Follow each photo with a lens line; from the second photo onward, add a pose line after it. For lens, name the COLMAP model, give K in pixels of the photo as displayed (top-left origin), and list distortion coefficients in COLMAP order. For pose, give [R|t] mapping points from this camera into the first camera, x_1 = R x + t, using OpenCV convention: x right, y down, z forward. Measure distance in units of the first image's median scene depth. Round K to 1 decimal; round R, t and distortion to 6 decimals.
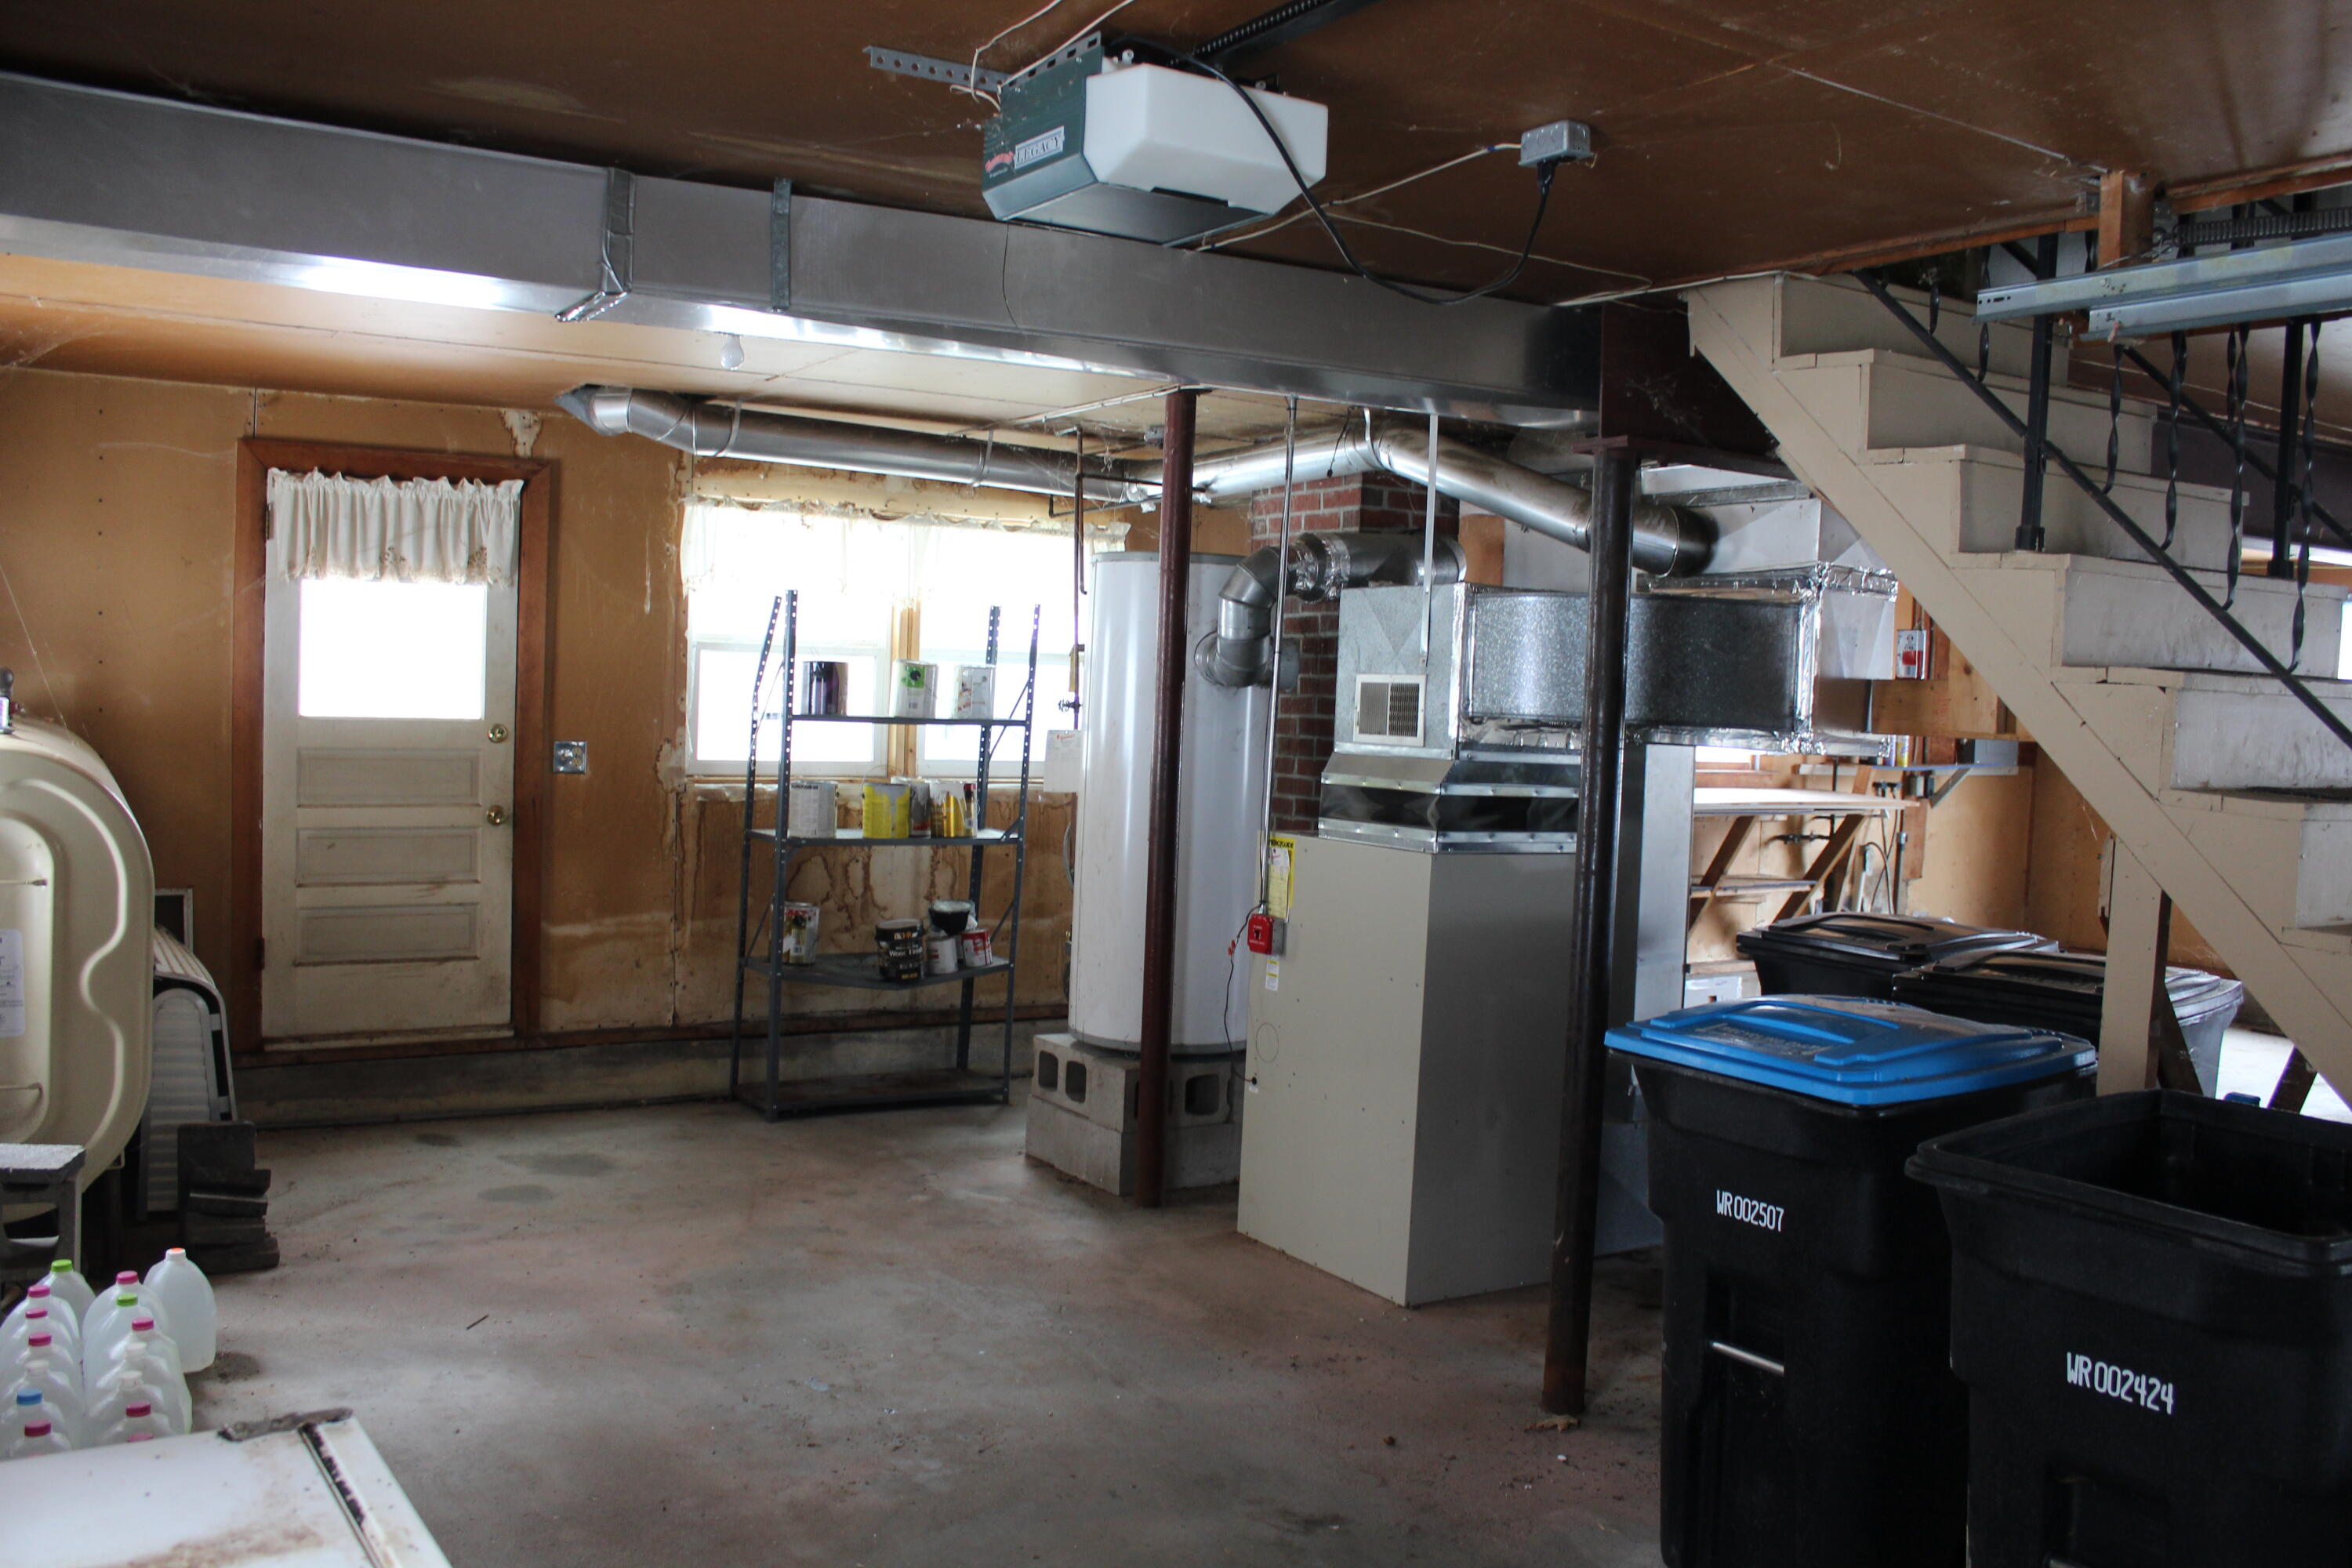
lens RADIAL K [[1956.3, 0, 1163.7], [0, 1956.3, 793.8], [0, 0, 1]] dist [-0.169626, 0.152365]
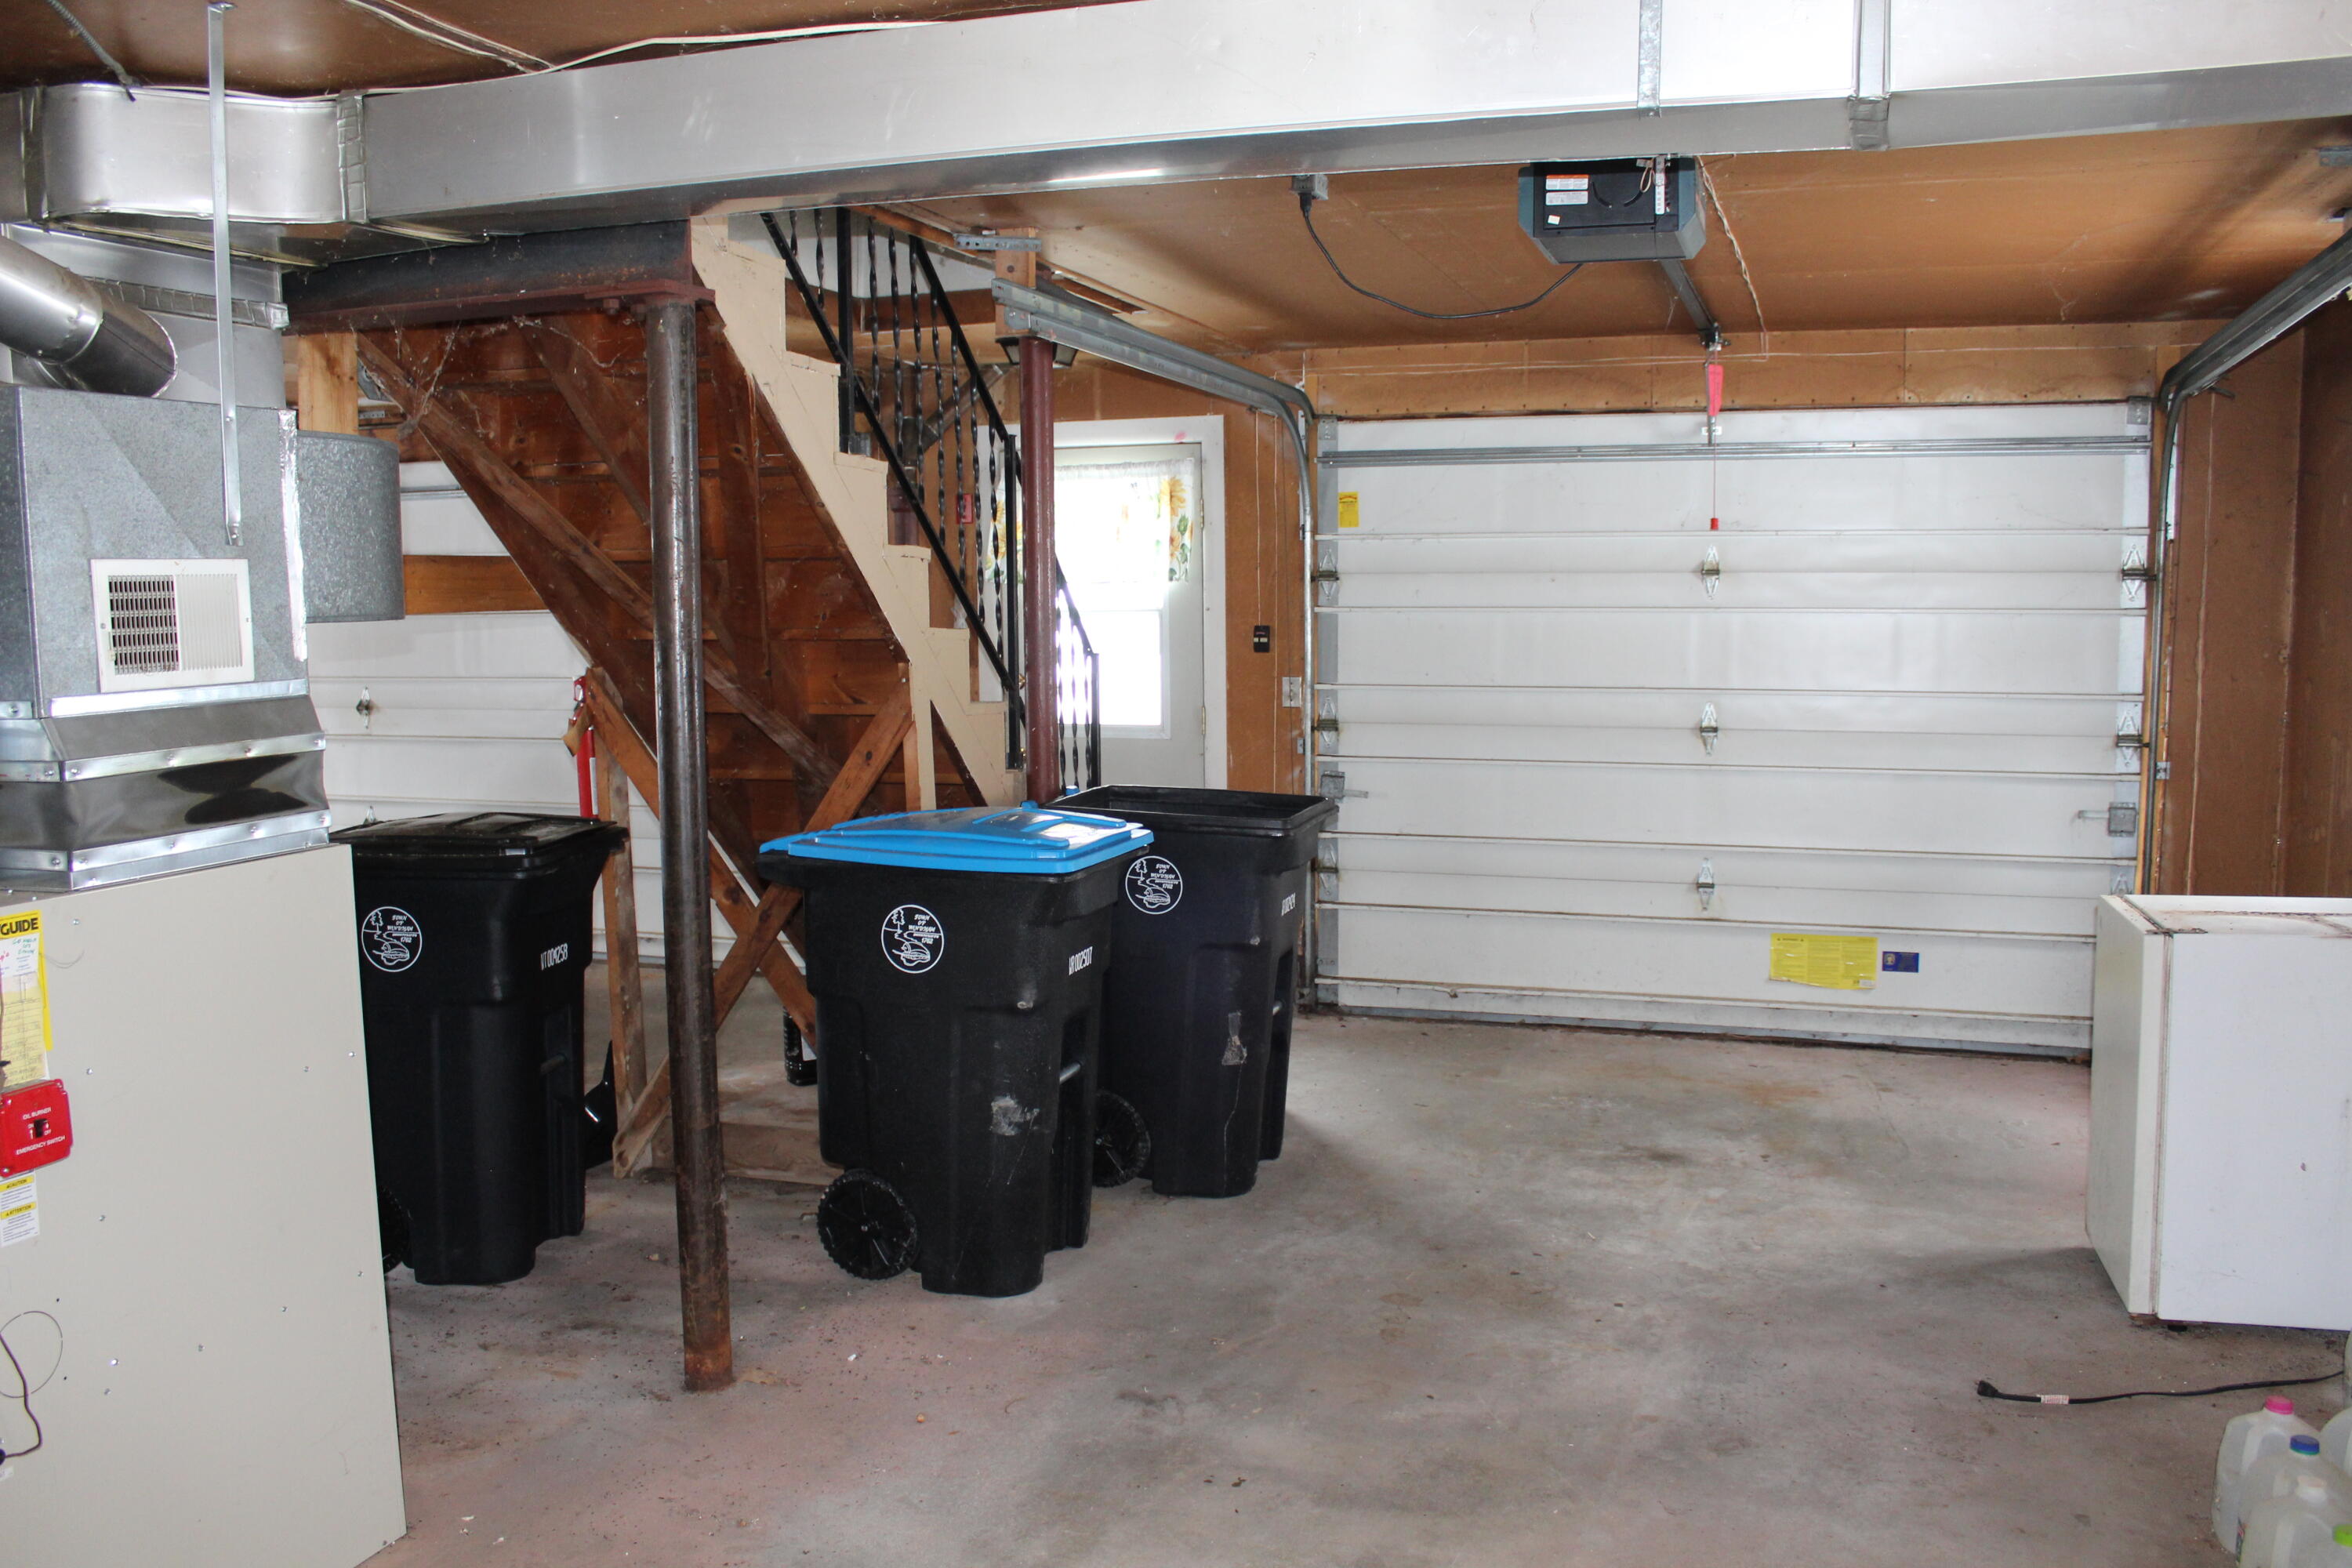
lens RADIAL K [[1956.3, 0, 1163.7], [0, 1956.3, 793.8], [0, 0, 1]] dist [-0.169626, 0.152365]
pose [[-0.622643, -0.115695, 0.773906, -0.487373], [0.029568, 0.984825, 0.171015, -0.079858], [-0.781947, 0.129364, -0.609774, 1.125606]]
